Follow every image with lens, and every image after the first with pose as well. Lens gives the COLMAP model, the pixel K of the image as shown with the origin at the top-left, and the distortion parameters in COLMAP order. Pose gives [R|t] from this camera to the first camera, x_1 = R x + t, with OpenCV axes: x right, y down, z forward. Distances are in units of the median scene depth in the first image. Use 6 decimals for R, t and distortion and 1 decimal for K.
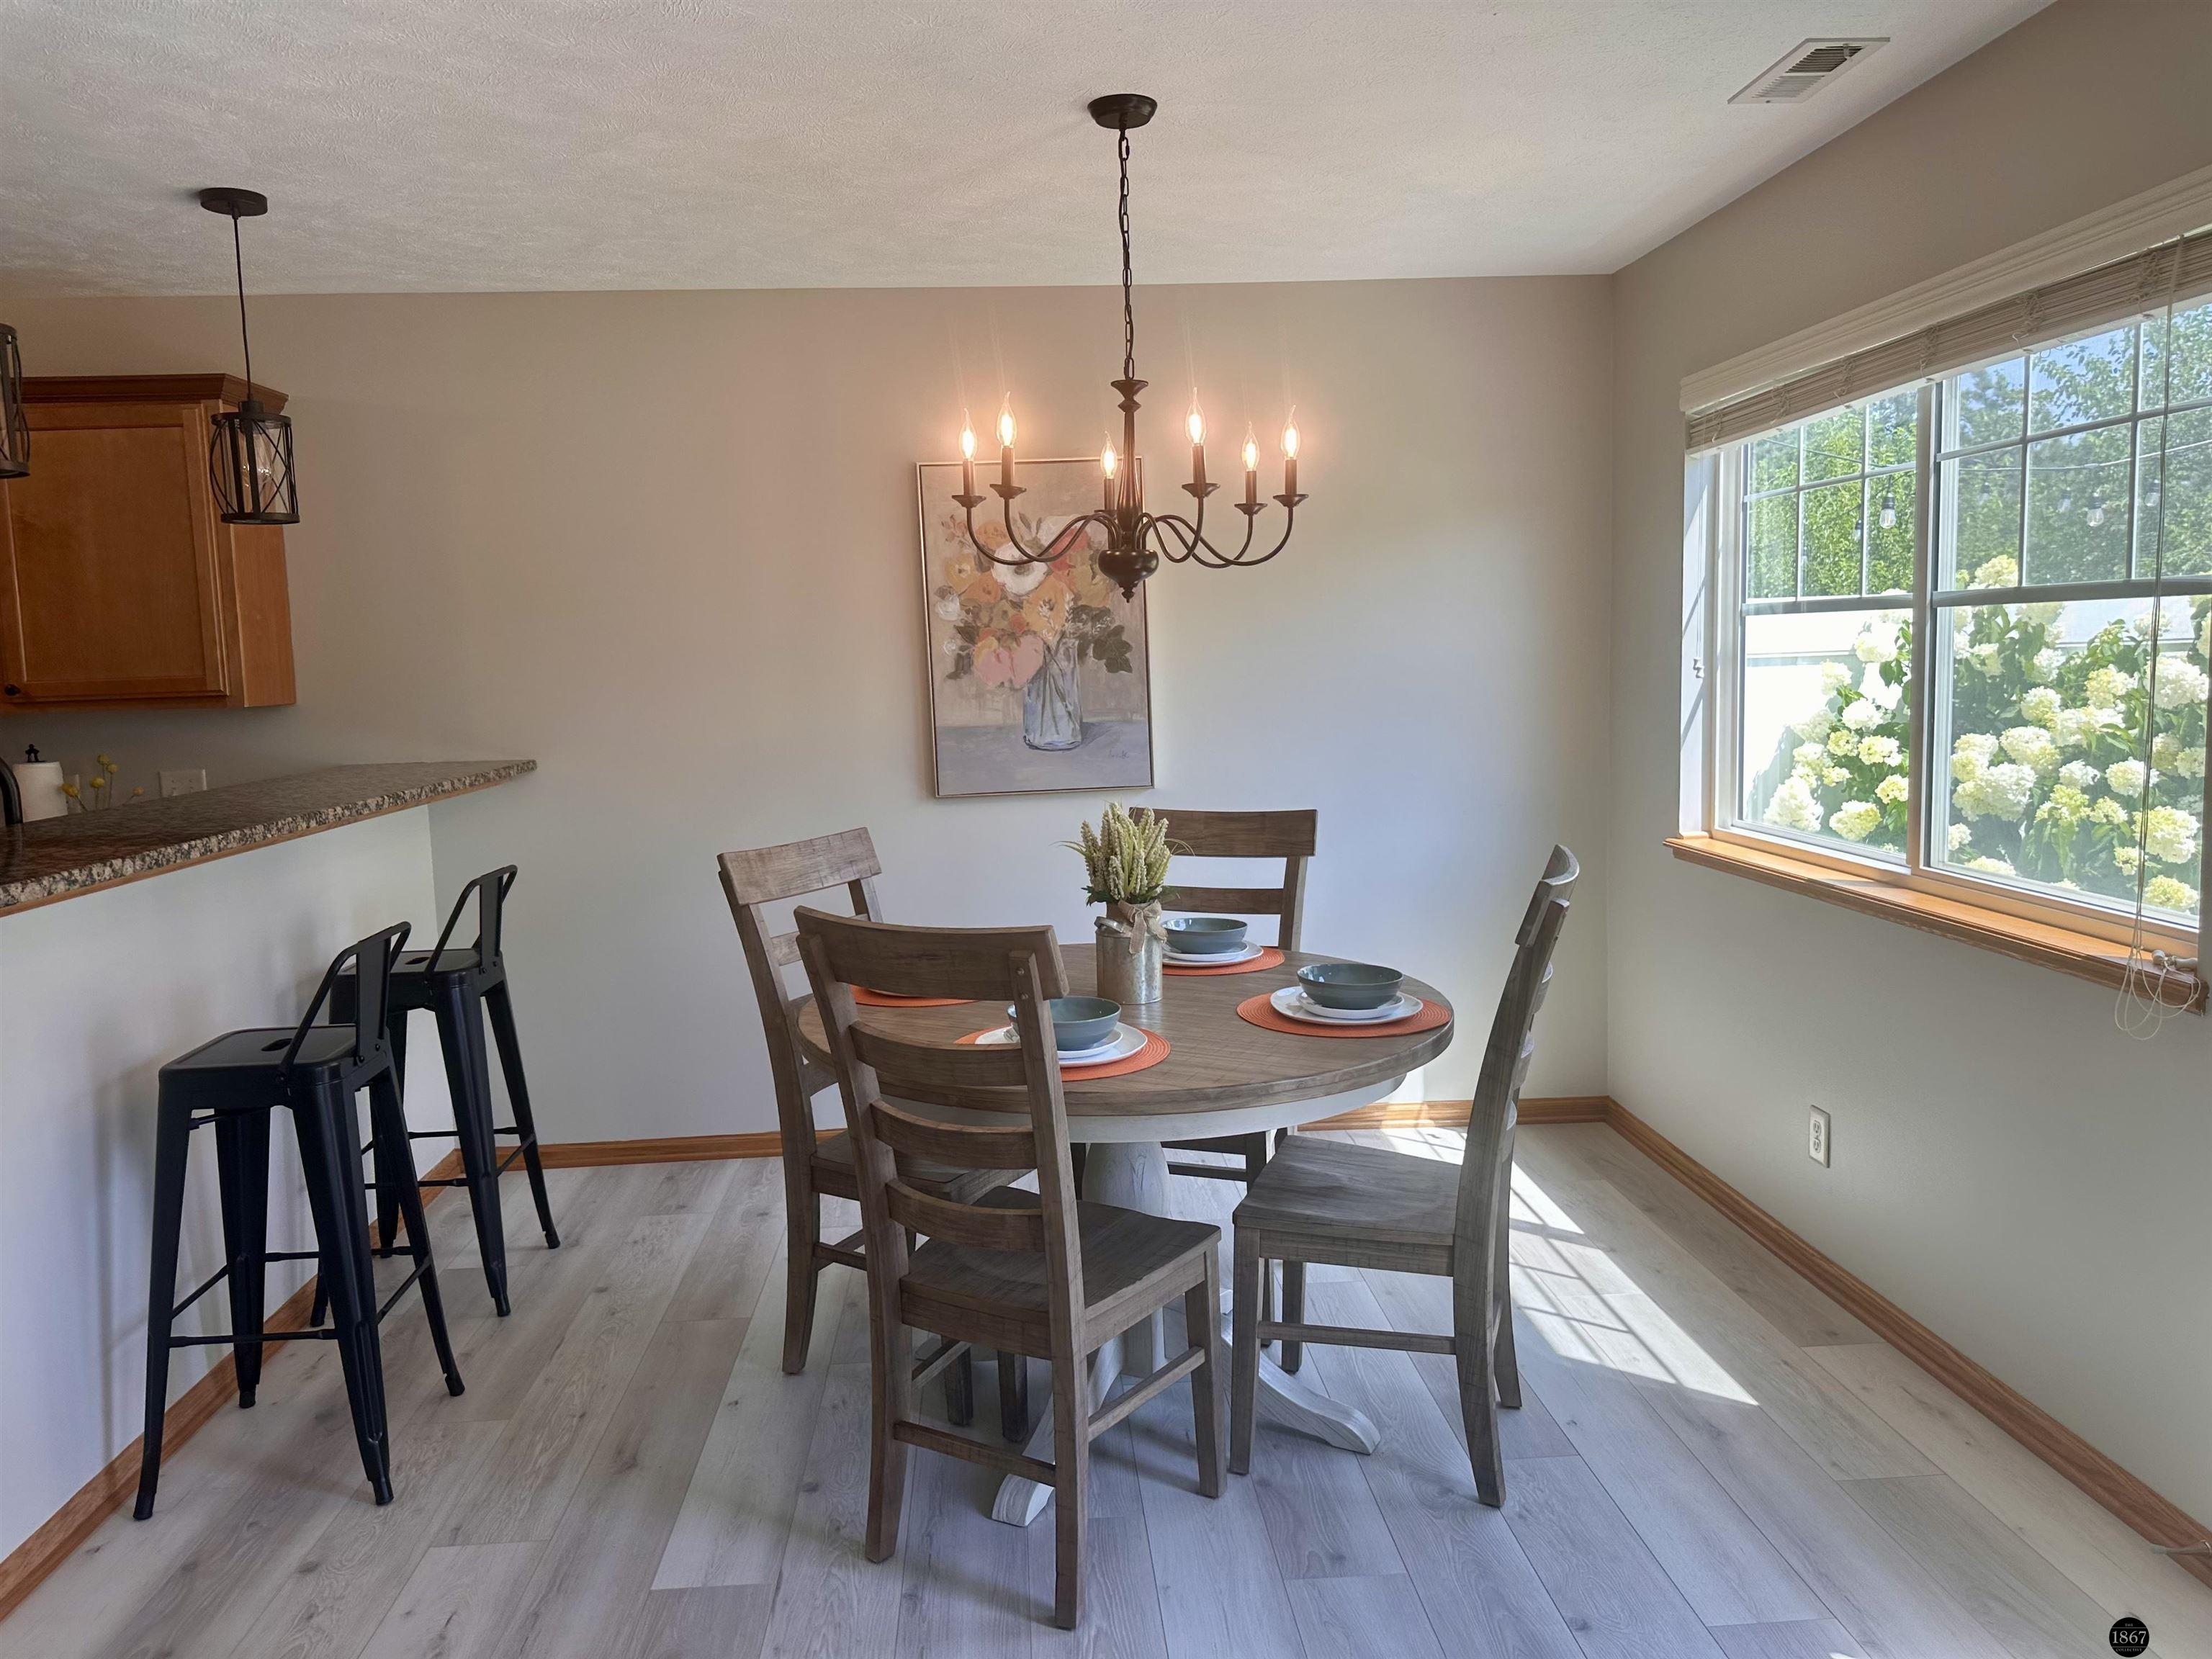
lens RADIAL K [[1538.0, 0, 1096.8], [0, 1538.0, 830.5], [0, 0, 1]] dist [0.143707, -0.218130]
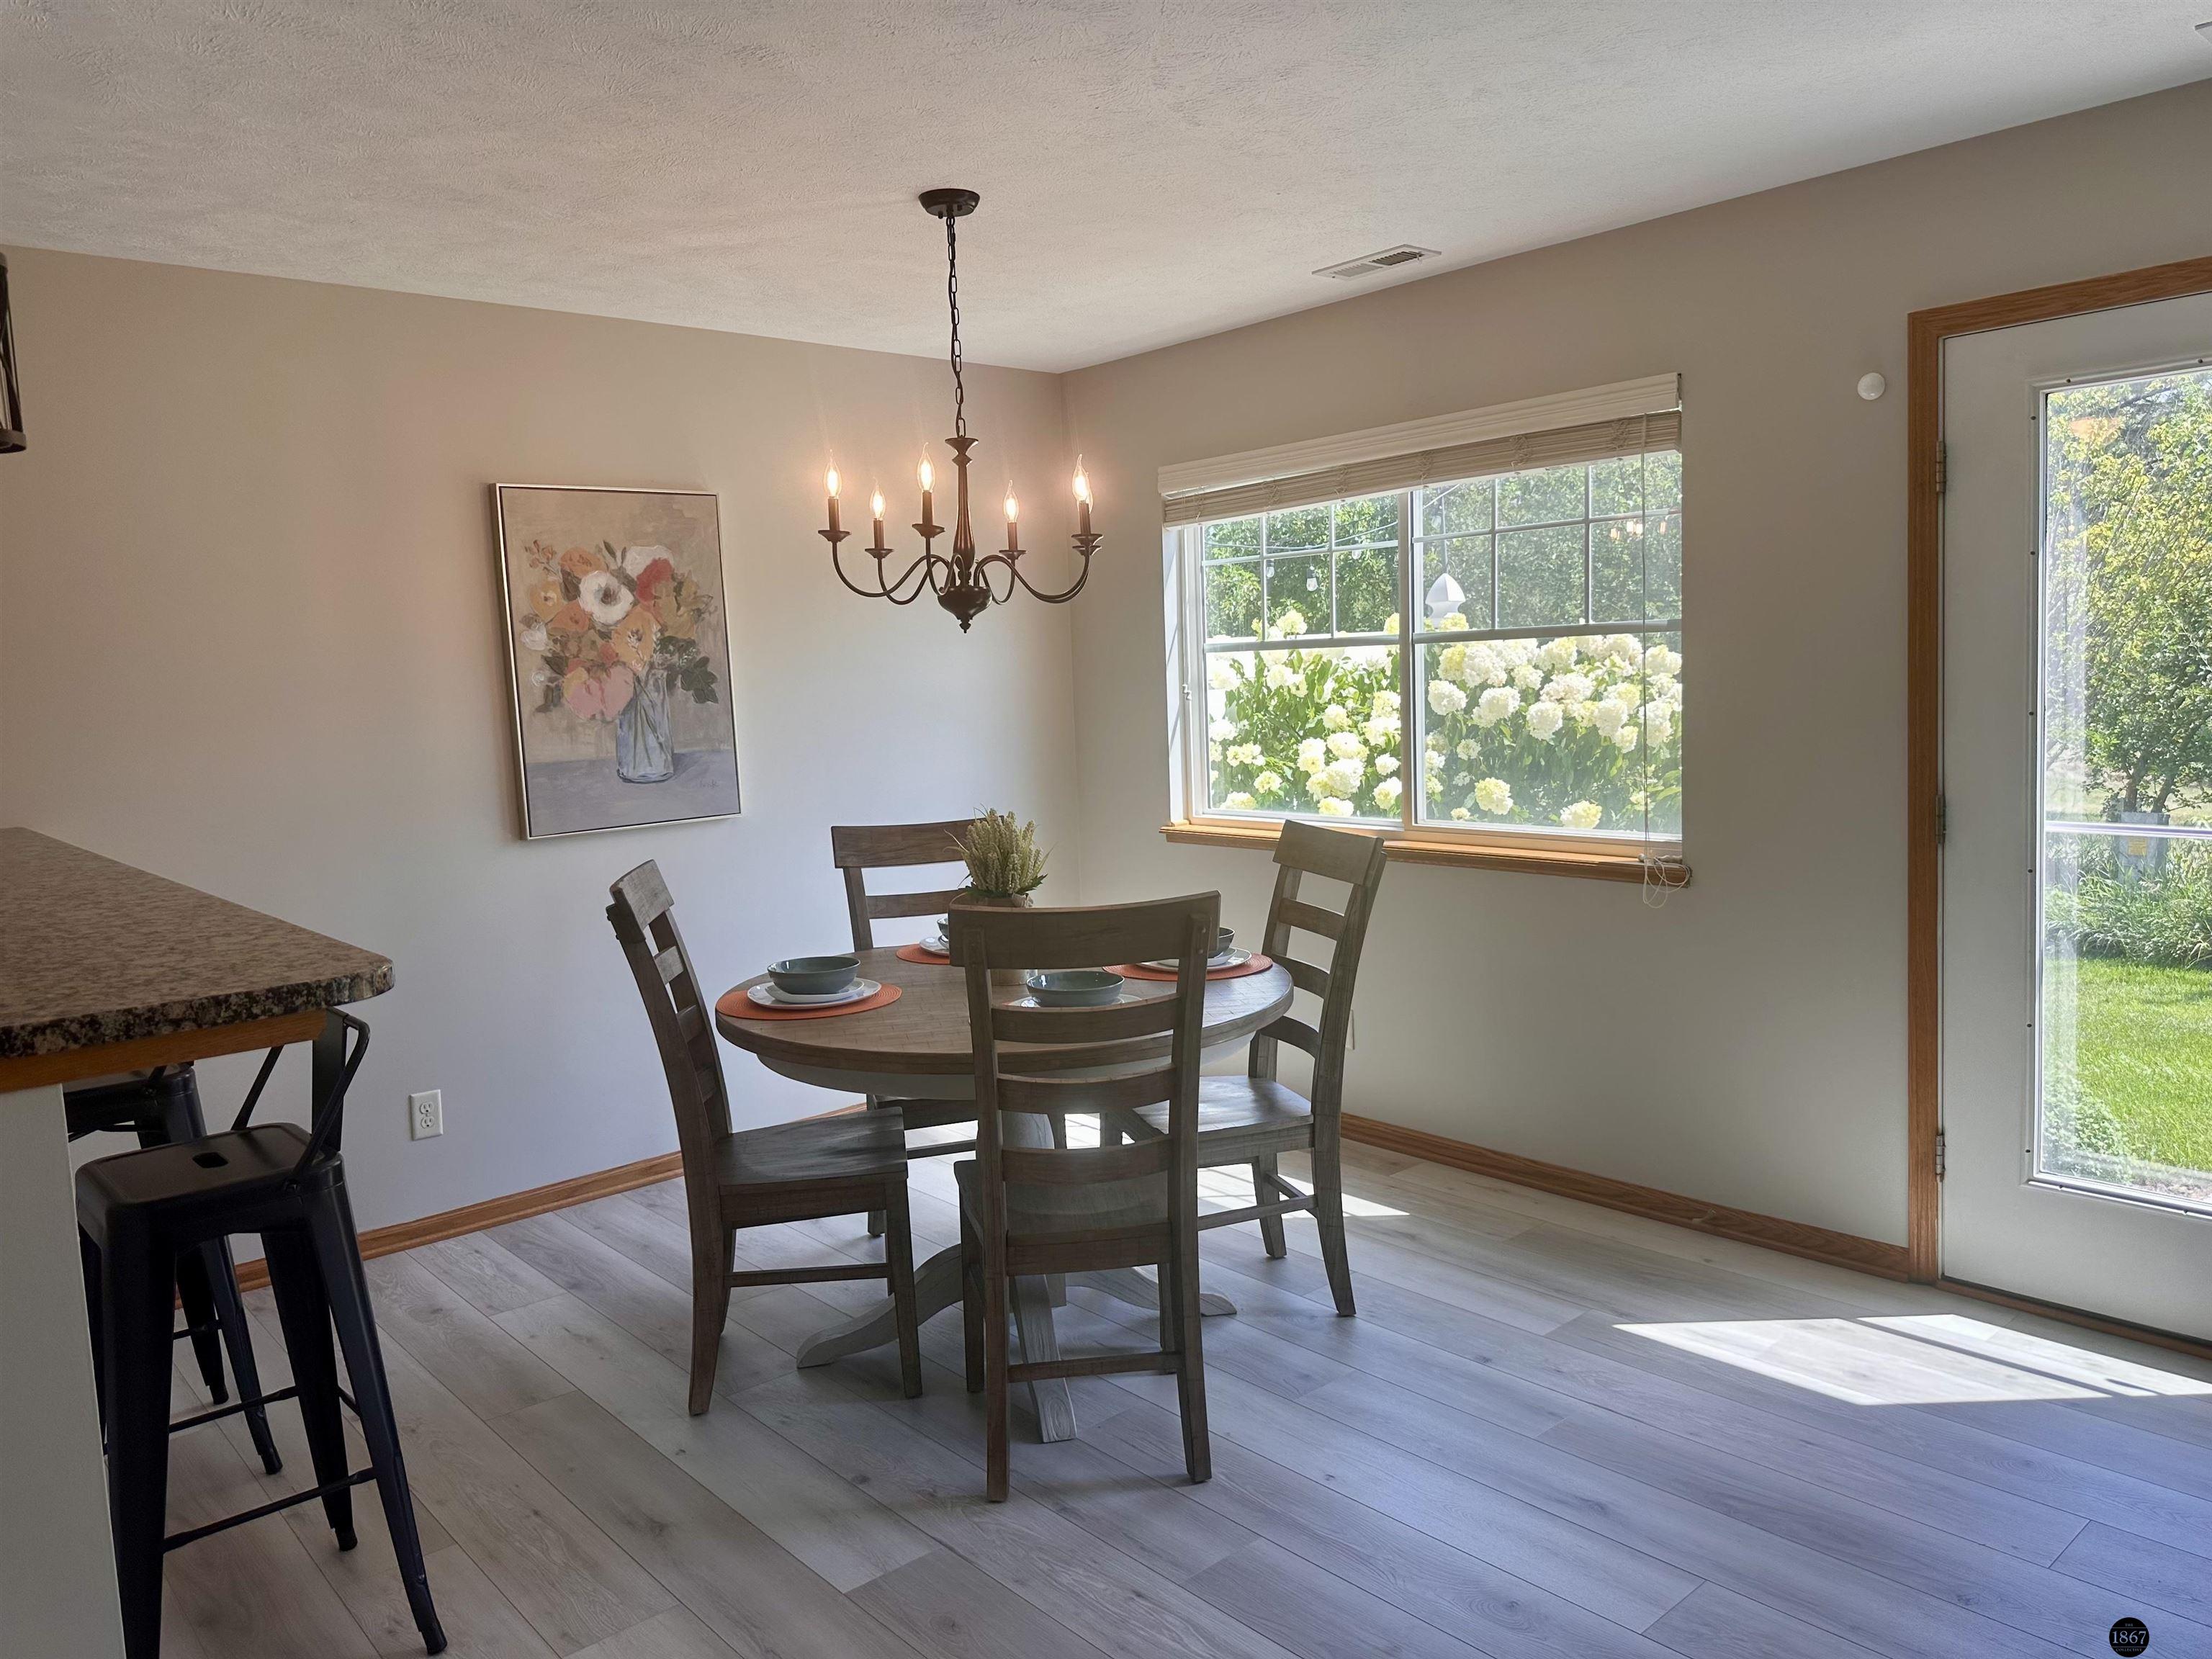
lens RADIAL K [[1538.0, 0, 1096.8], [0, 1538.0, 830.5], [0, 0, 1]] dist [0.143707, -0.218130]
pose [[0.792113, -0.067023, 0.606684, -0.412619], [0.084483, 0.996425, -0.000225, 0.002887], [-0.604500, 0.051432, 0.794943, 0.038357]]
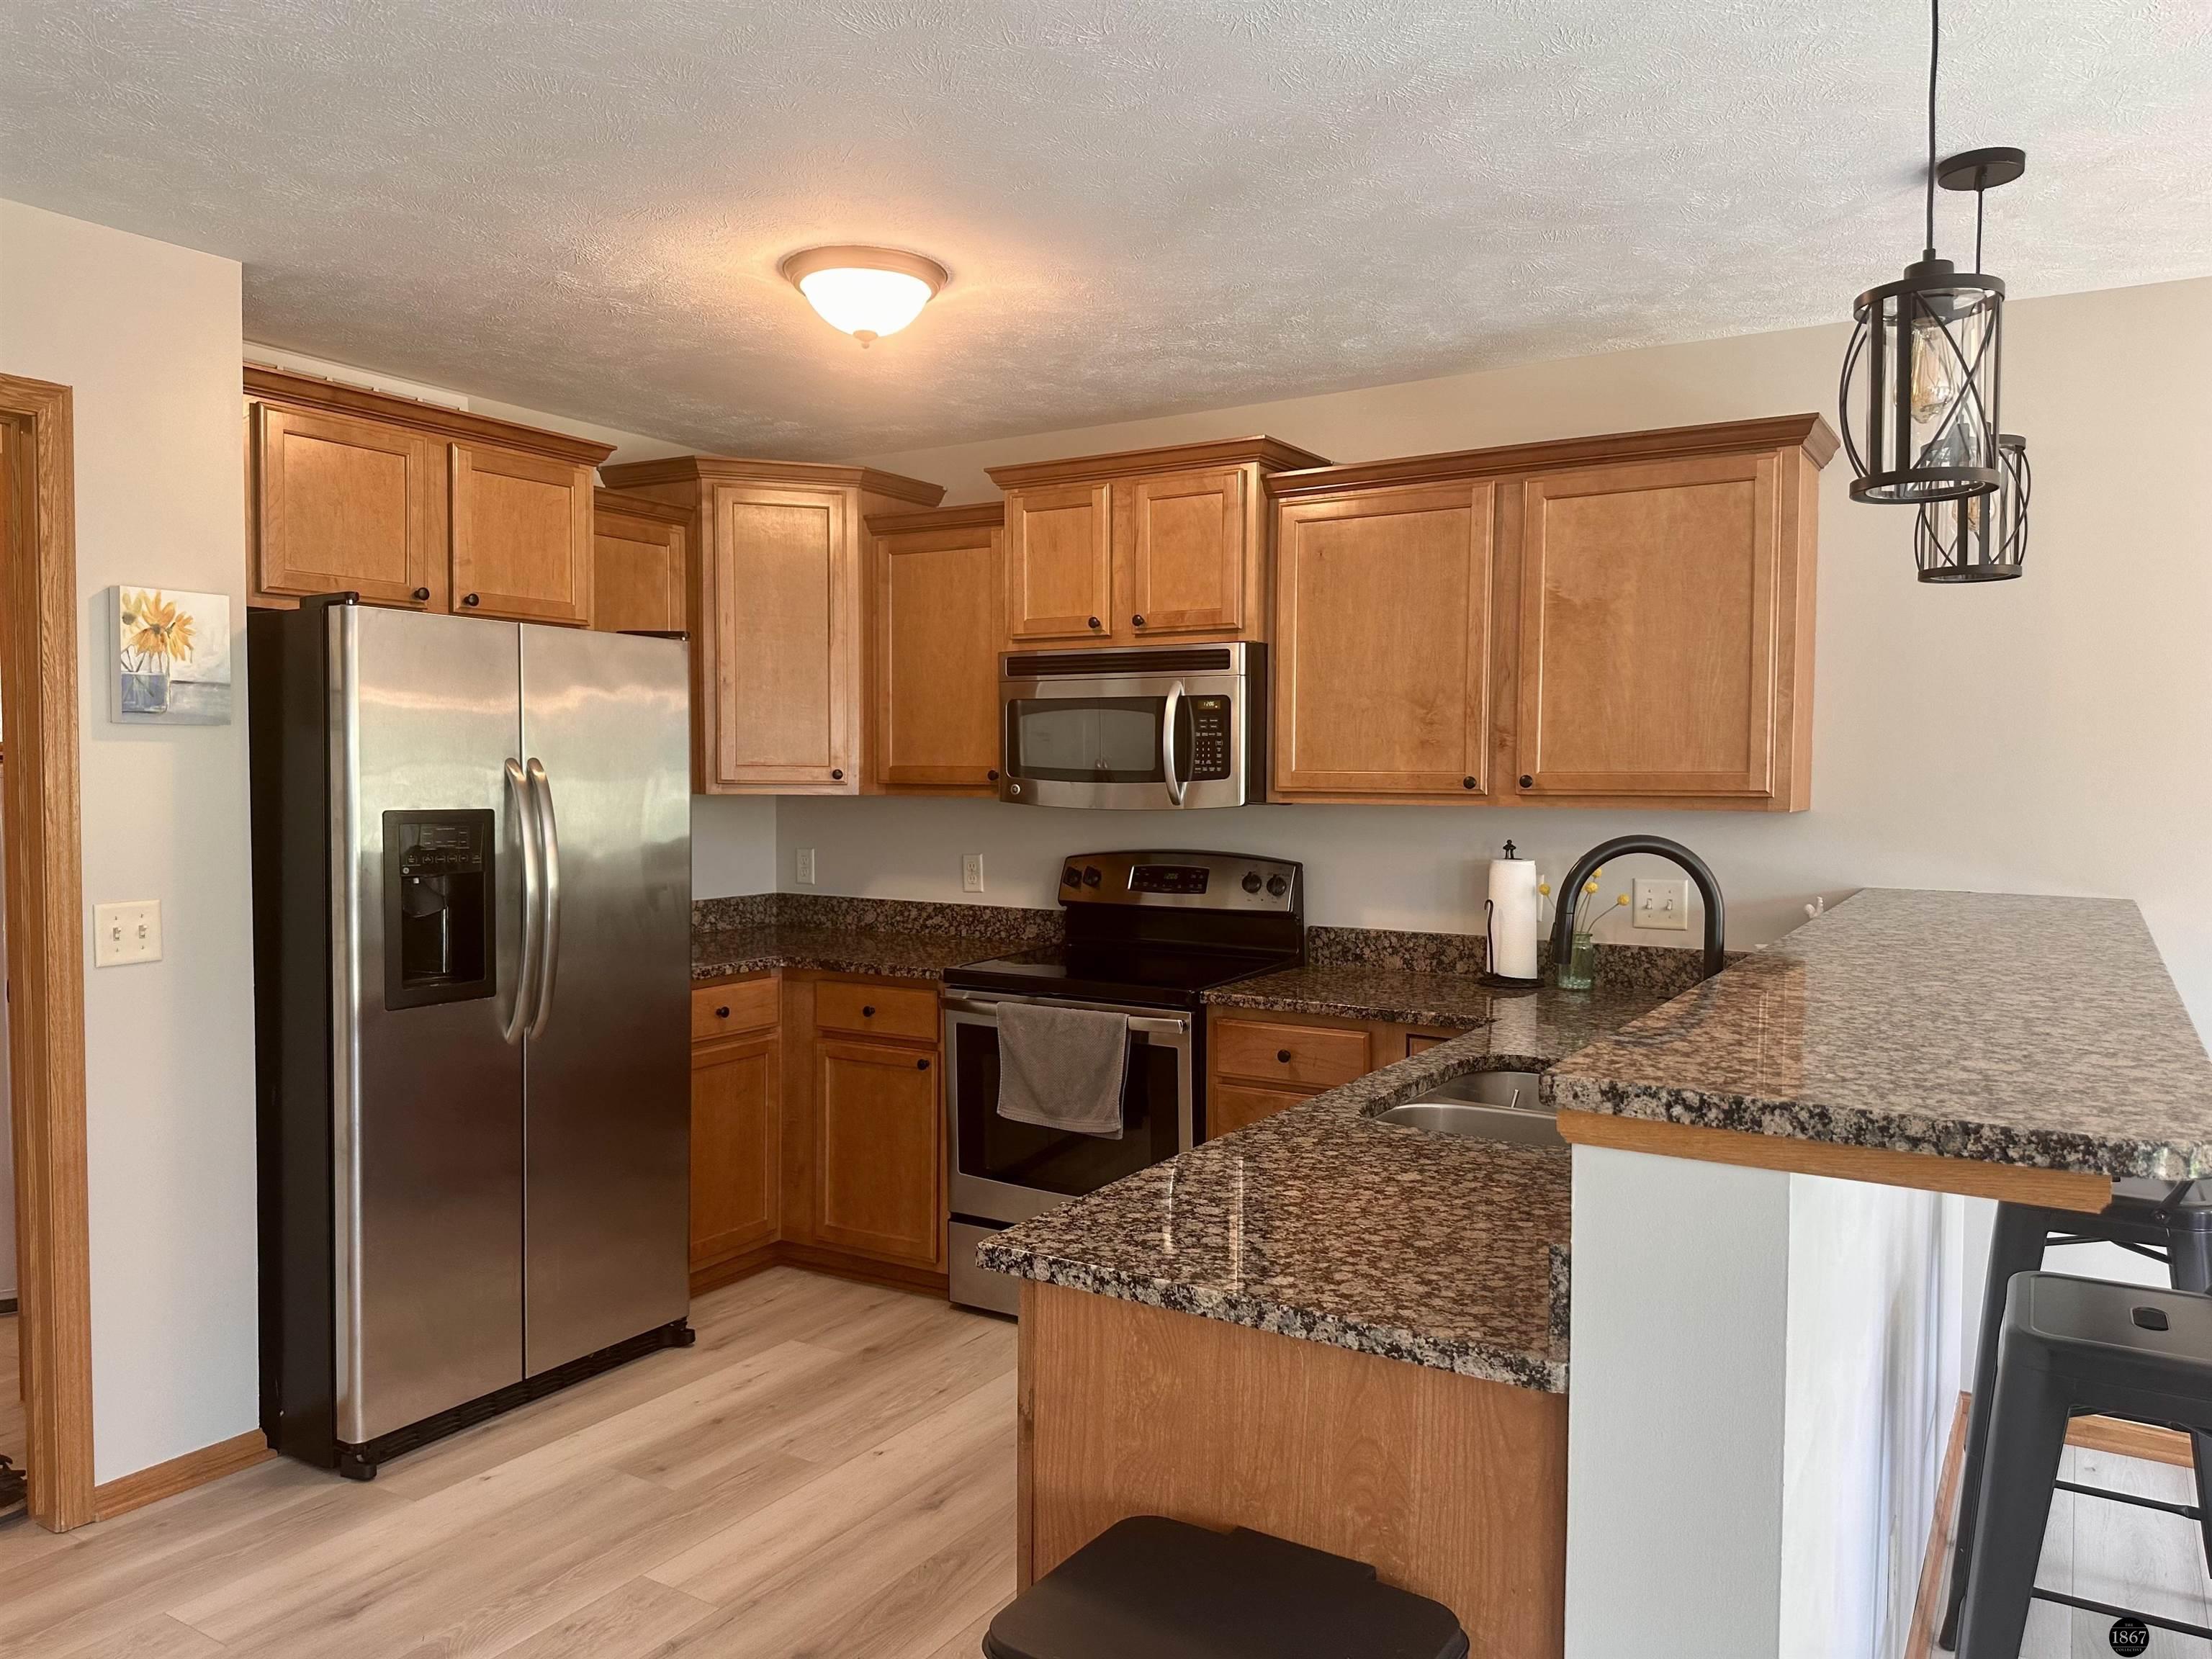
lens RADIAL K [[1566.3, 0, 1106.8], [0, 1566.3, 816.1], [0, 0, 1]] dist [0.054136, -0.069290]
pose [[0.806116, 0.047835, -0.589821, -0.321367], [-0.091934, 0.994749, -0.044972, -0.004521], [0.584573, 0.090478, 0.806280, 0.108112]]
